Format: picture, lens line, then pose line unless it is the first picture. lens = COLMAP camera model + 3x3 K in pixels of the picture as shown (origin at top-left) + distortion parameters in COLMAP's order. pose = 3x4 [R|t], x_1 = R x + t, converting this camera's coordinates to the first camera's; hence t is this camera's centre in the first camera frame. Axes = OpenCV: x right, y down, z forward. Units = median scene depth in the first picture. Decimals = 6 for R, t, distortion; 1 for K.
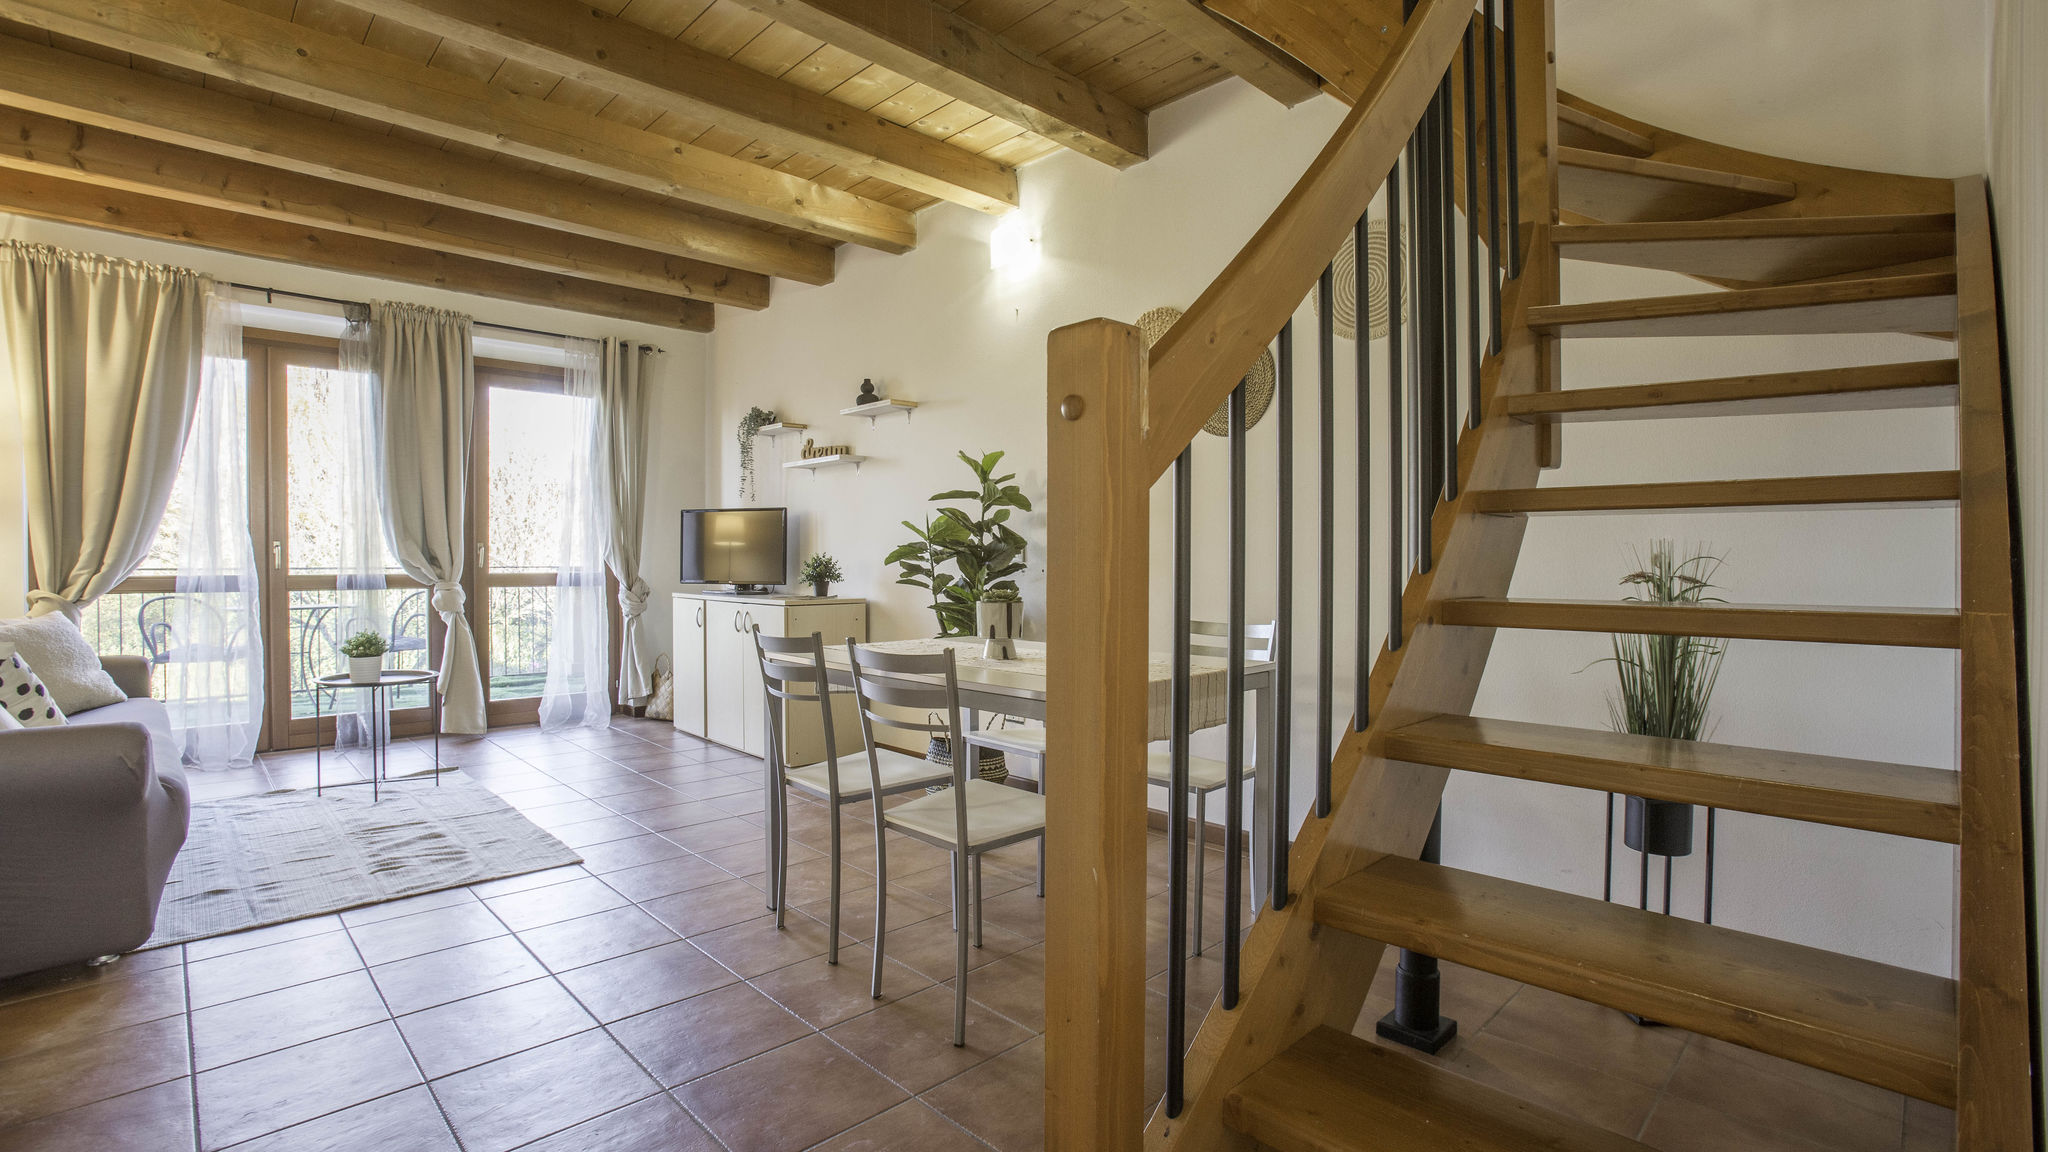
lens RADIAL K [[929.7, 0, 1024.1], [0, 929.7, 570.8], [0, 0, 1]] dist [-0.066599, 0.024500]
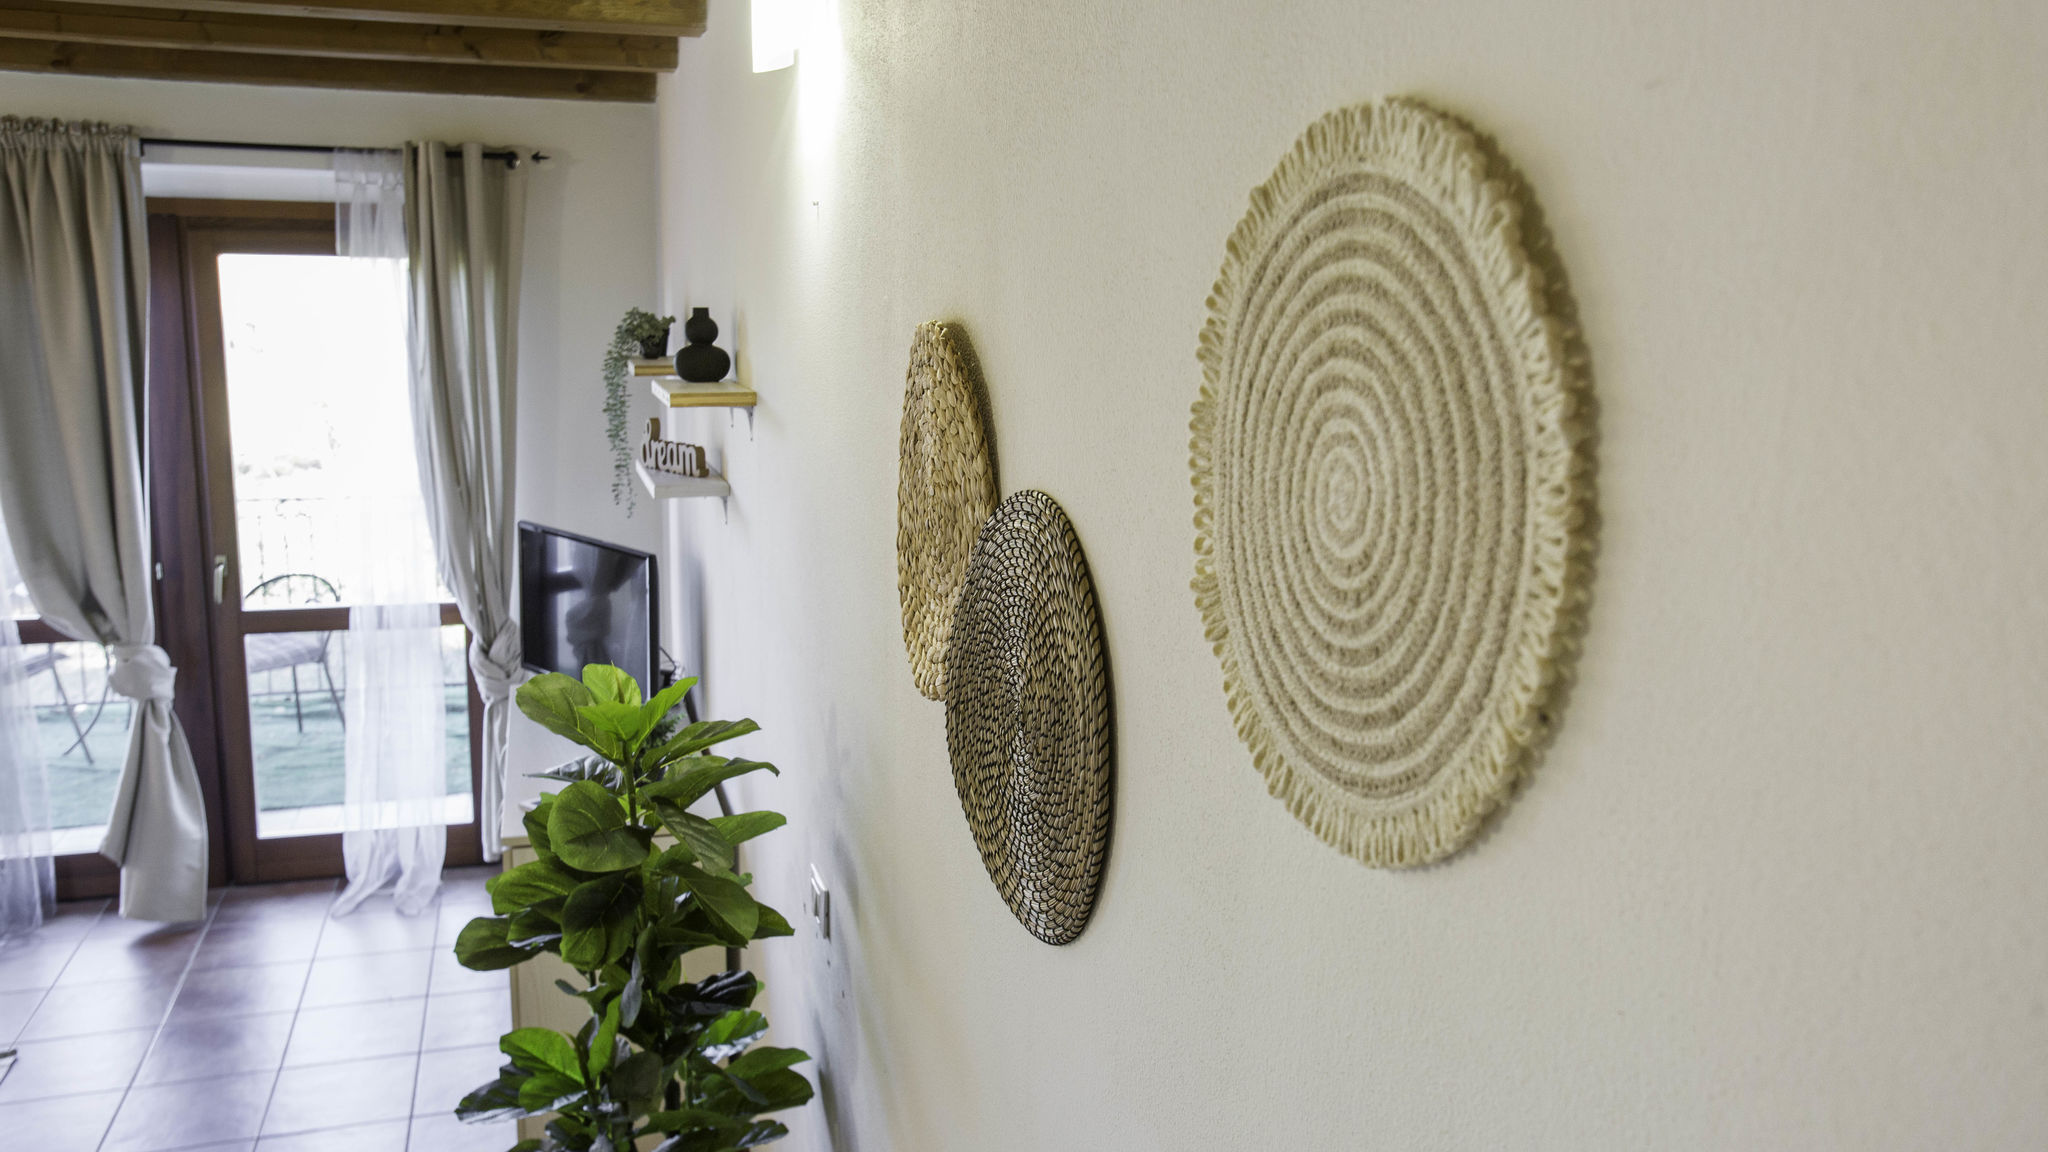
lens RADIAL K [[1606.5, 0, 1033.2], [0, 1606.5, 582.9], [0, 0, 1]] dist [-0.014846, 0.014151]
pose [[0.895183, 0.100091, -0.434314, 0.270581], [-0.025148, 0.984248, 0.174994, -0.215355], [0.444988, -0.145730, 0.883600, 0.430644]]
